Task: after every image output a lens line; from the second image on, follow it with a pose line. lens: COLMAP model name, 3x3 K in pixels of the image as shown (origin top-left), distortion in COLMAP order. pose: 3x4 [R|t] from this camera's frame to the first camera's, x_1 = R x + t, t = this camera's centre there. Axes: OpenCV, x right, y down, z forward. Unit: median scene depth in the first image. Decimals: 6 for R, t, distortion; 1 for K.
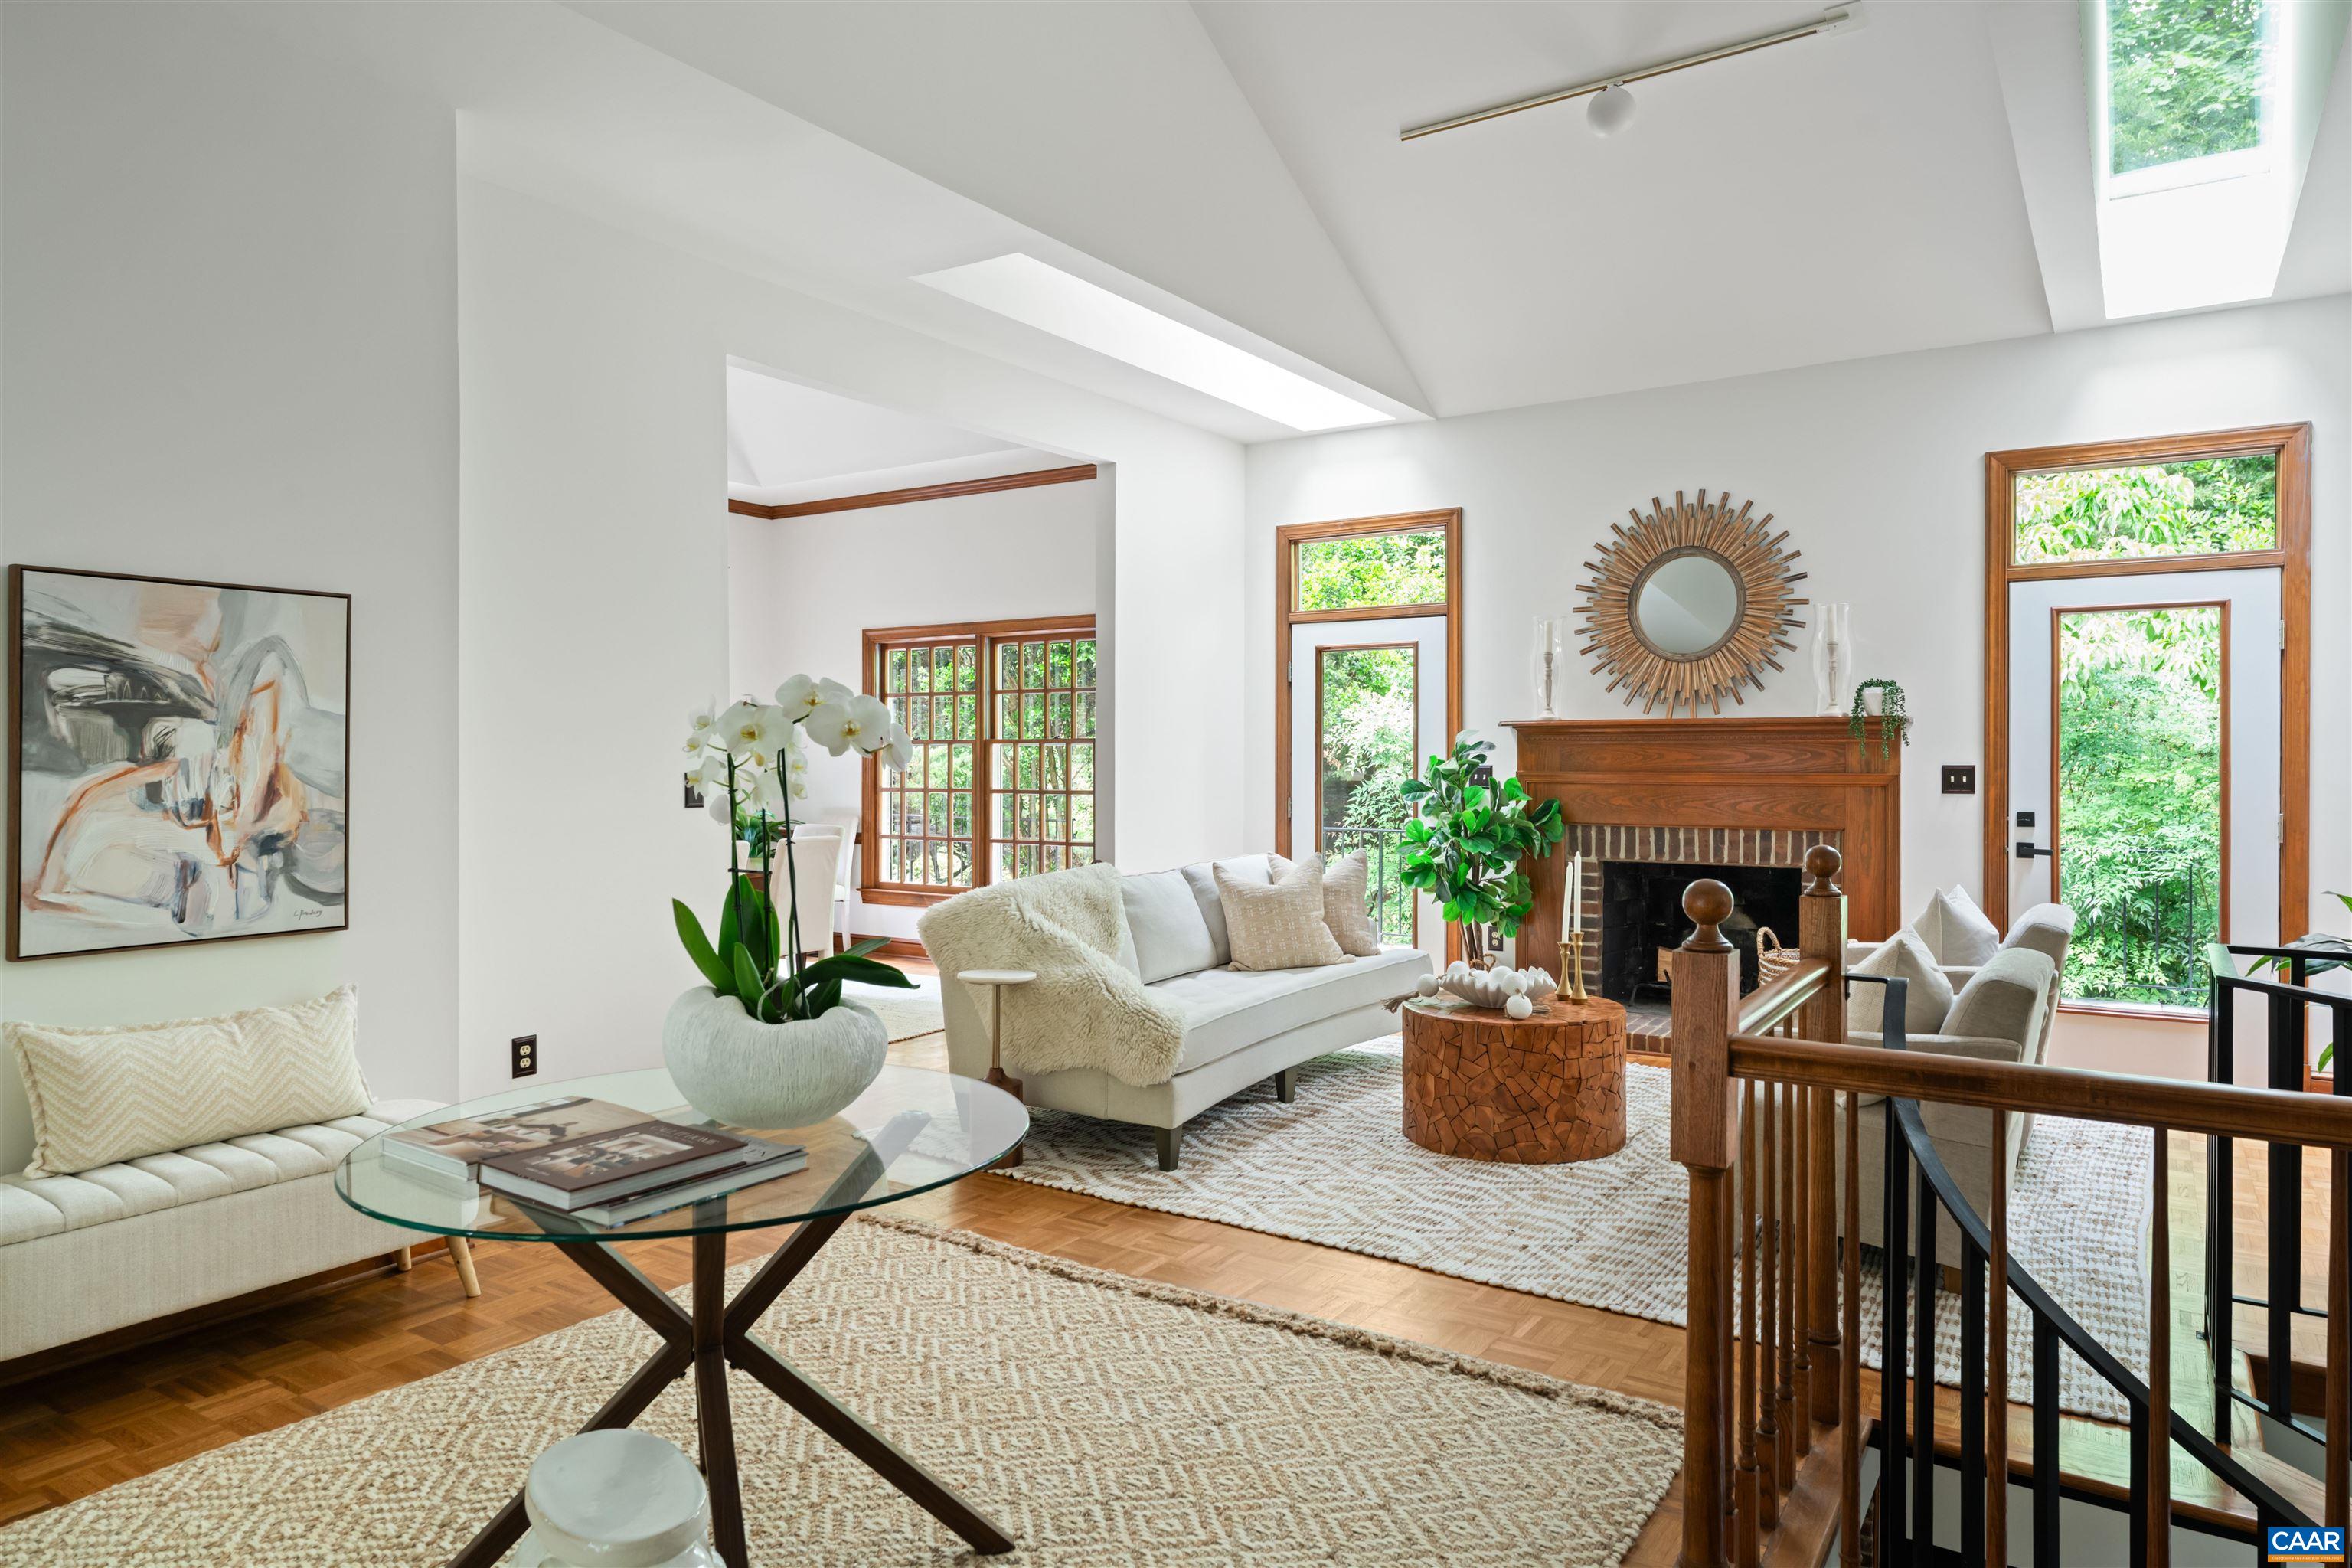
lens RADIAL K [[1417.0, 0, 1222.7], [0, 1417.0, 770.4], [0, 0, 1]] dist [-0.002681, 0.000206]
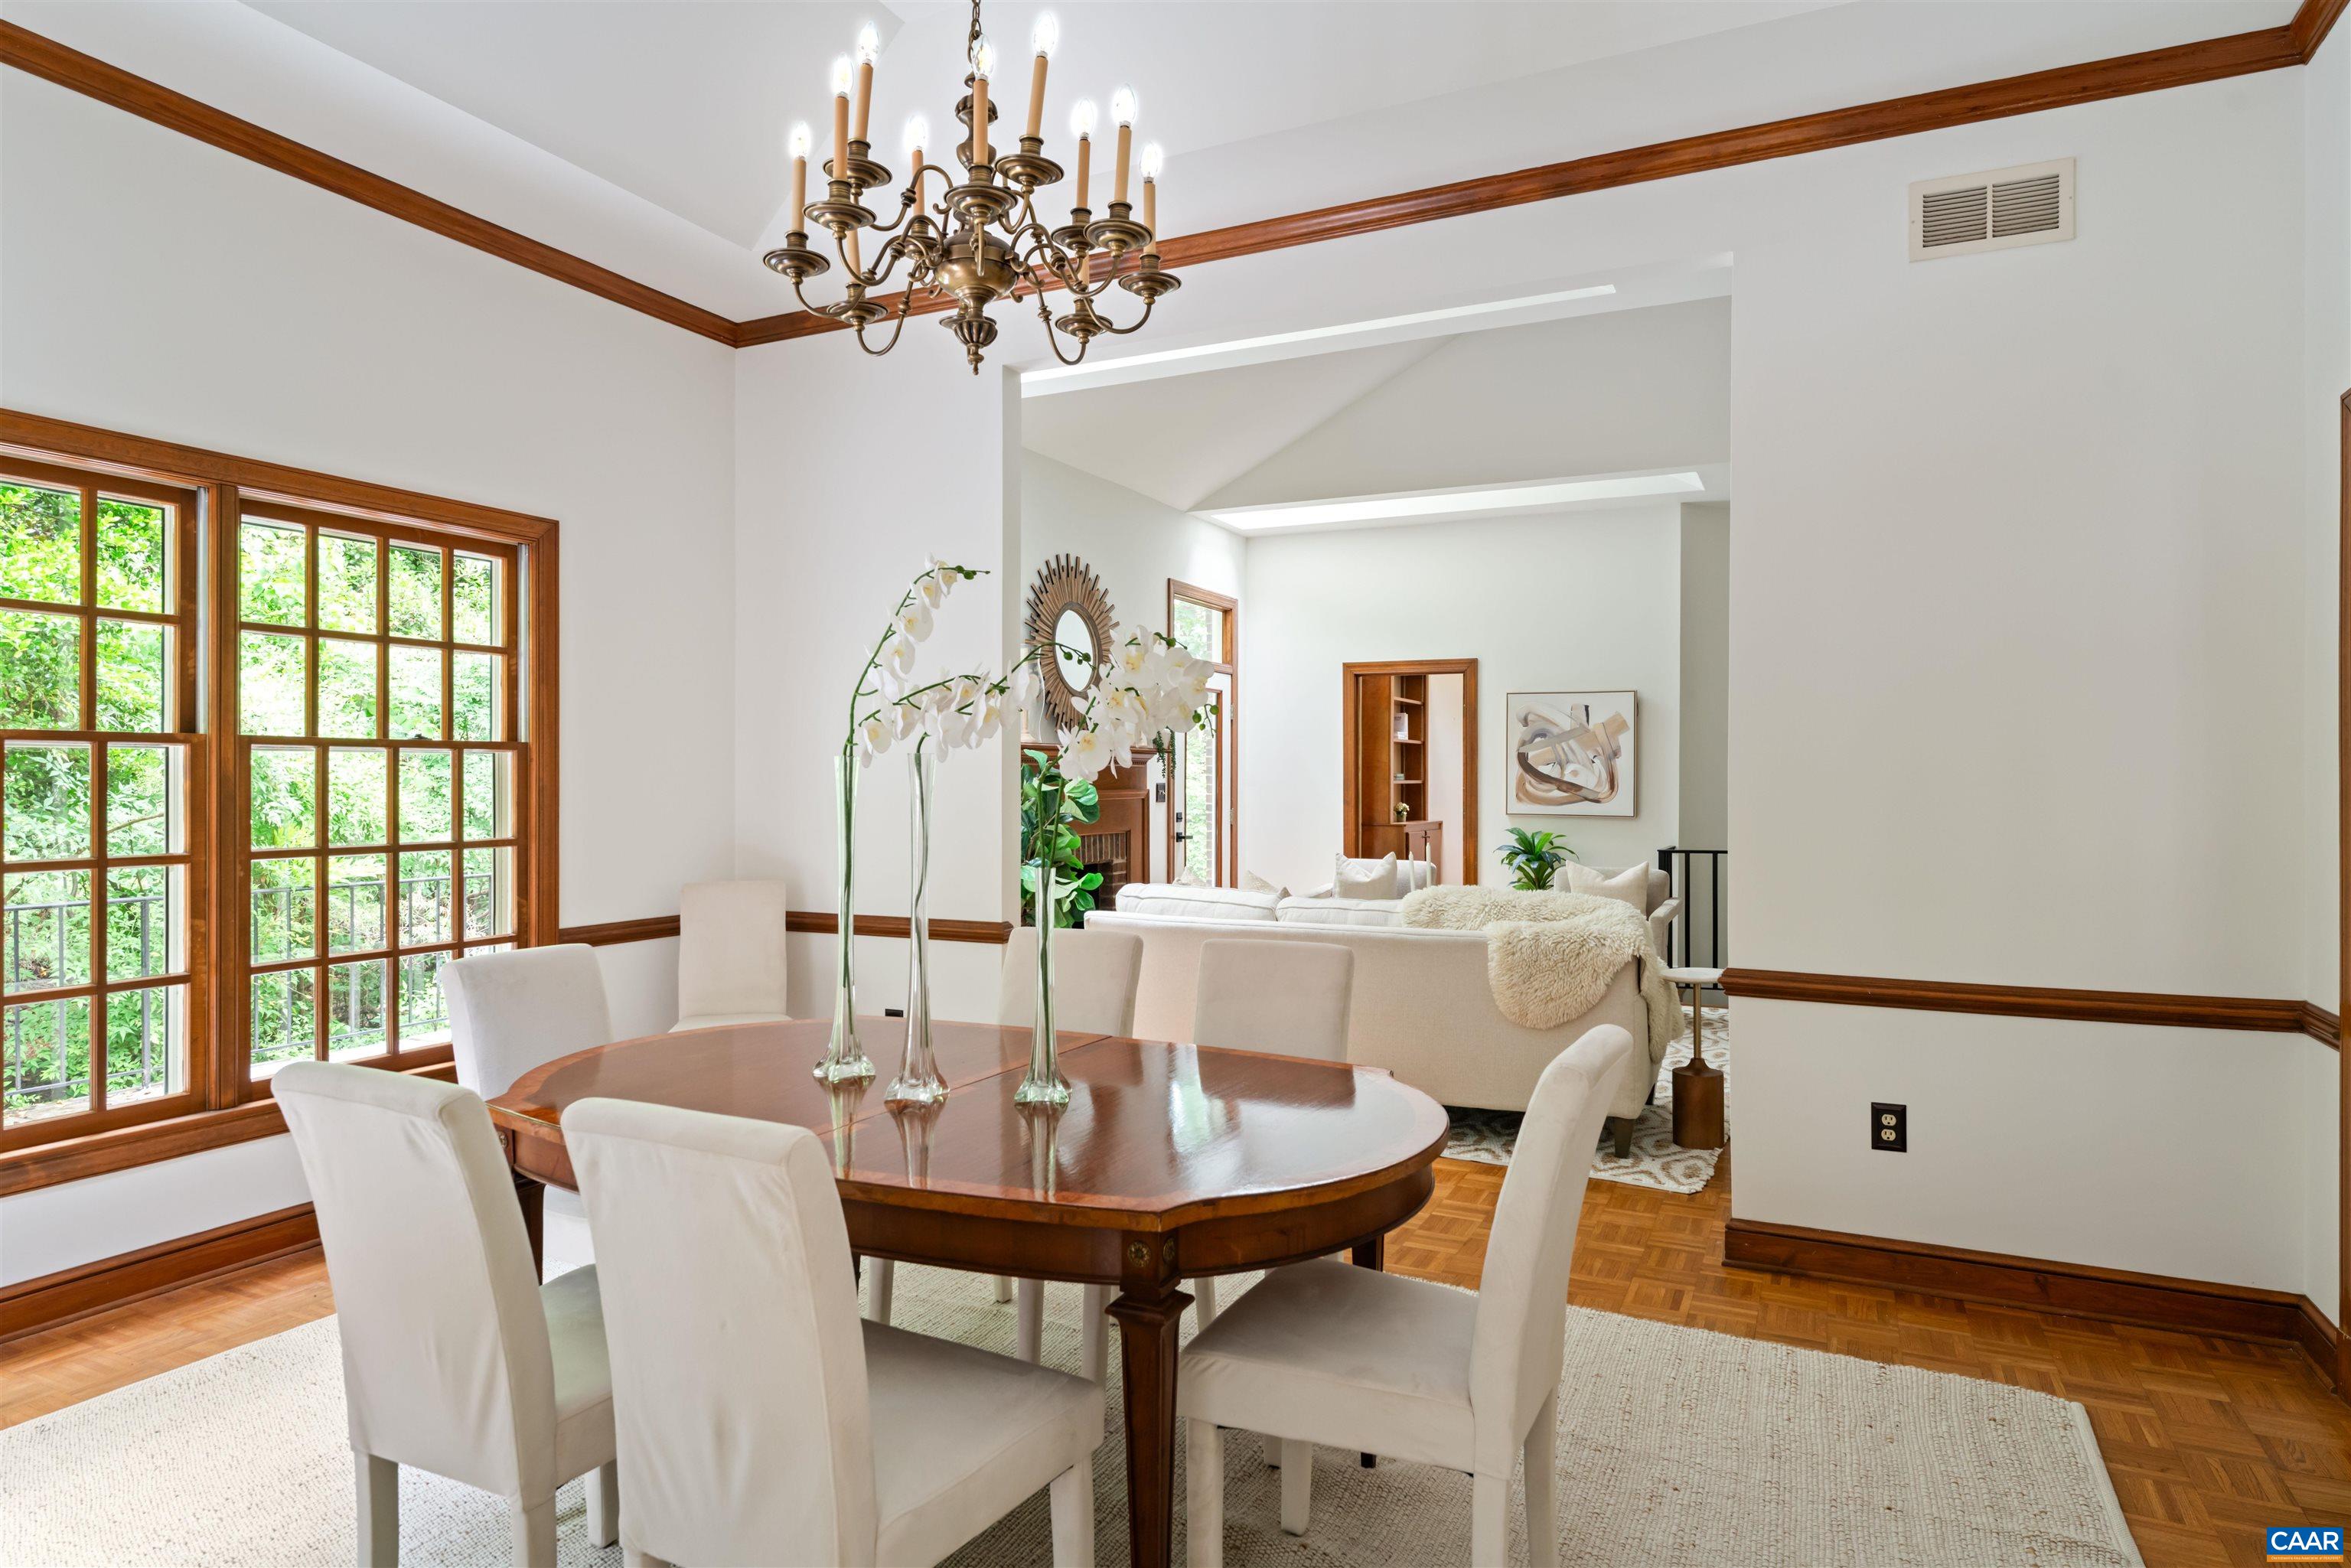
lens RADIAL K [[1312.6, 0, 1175.5], [0, 1312.6, 784.0], [0, 0, 1]] dist [0.001221, 0.000114]
pose [[-0.095916, -0.005759, 0.995373, -0.824550], [0.008847, 0.999939, 0.006638, -0.011380], [-0.995350, 0.009443, -0.095860, 1.074123]]
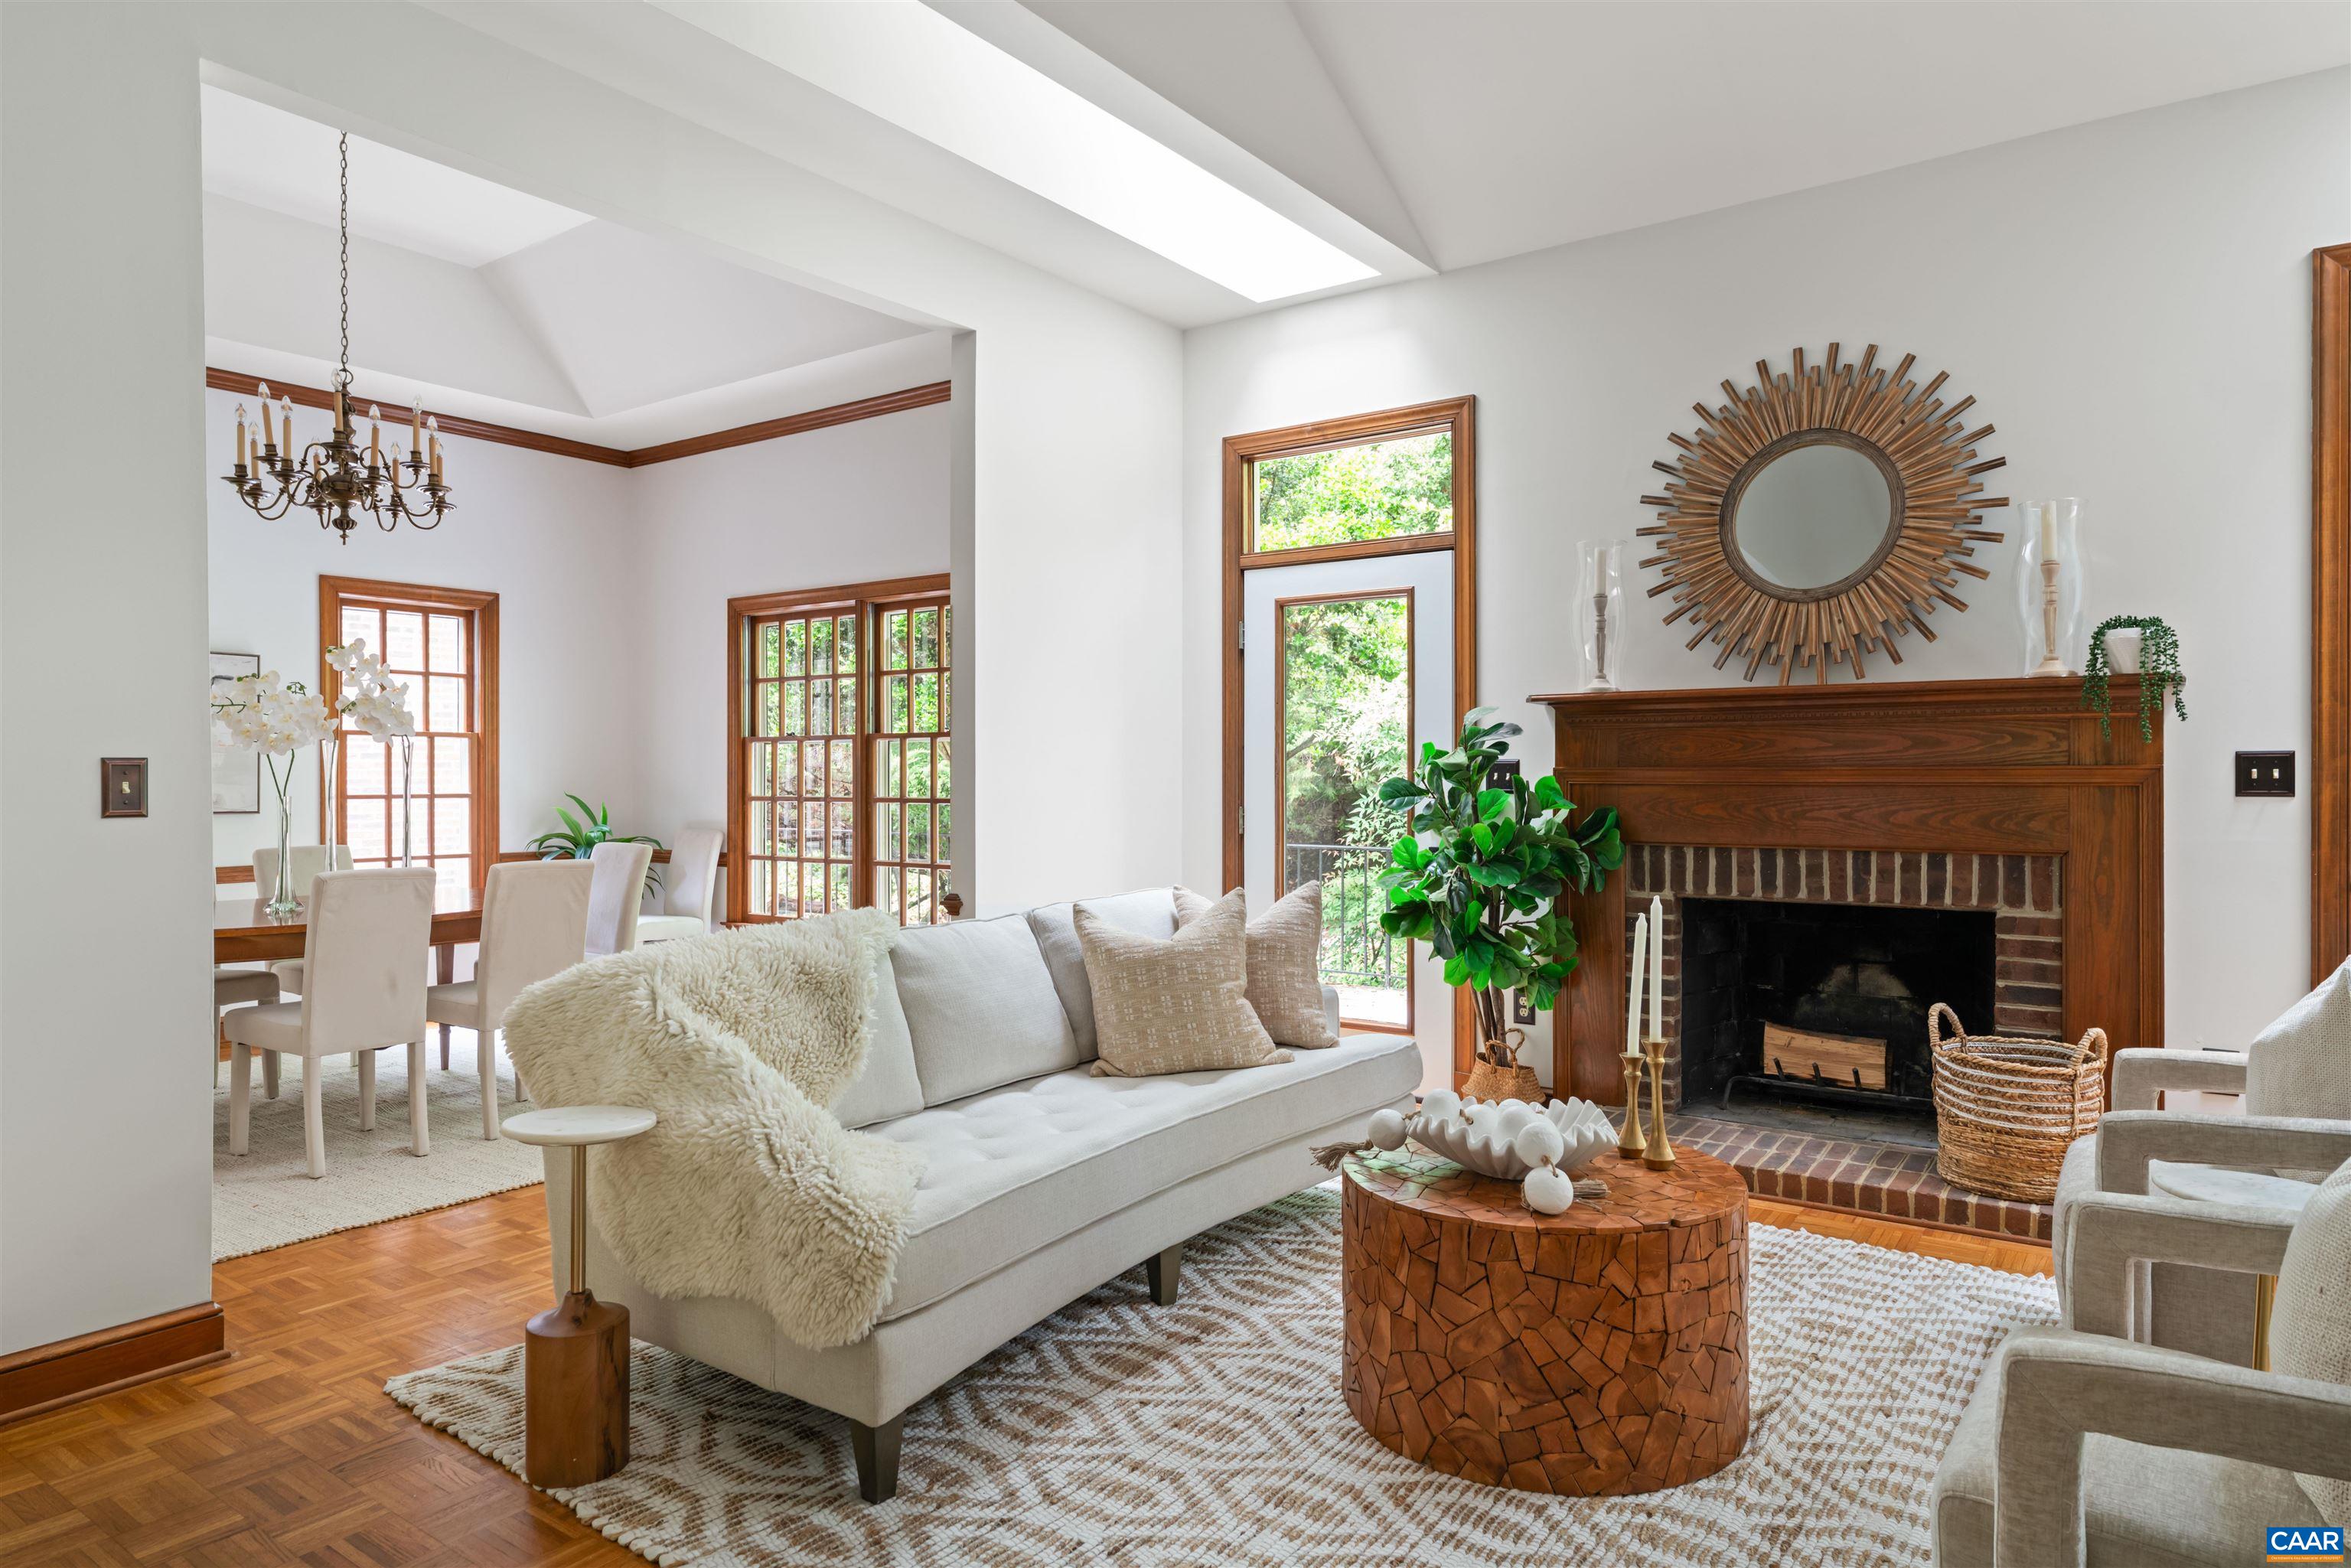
lens RADIAL K [[1413.0, 0, 1175.5], [0, 1413.0, 784.0], [0, 0, 1]] dist [-0.001877, 0.000215]
pose [[0.997896, -0.001864, -0.064811, 0.074635], [0.001761, 0.999997, -0.001646, 0.010547], [0.064813, 0.001529, 0.997896, 0.330262]]
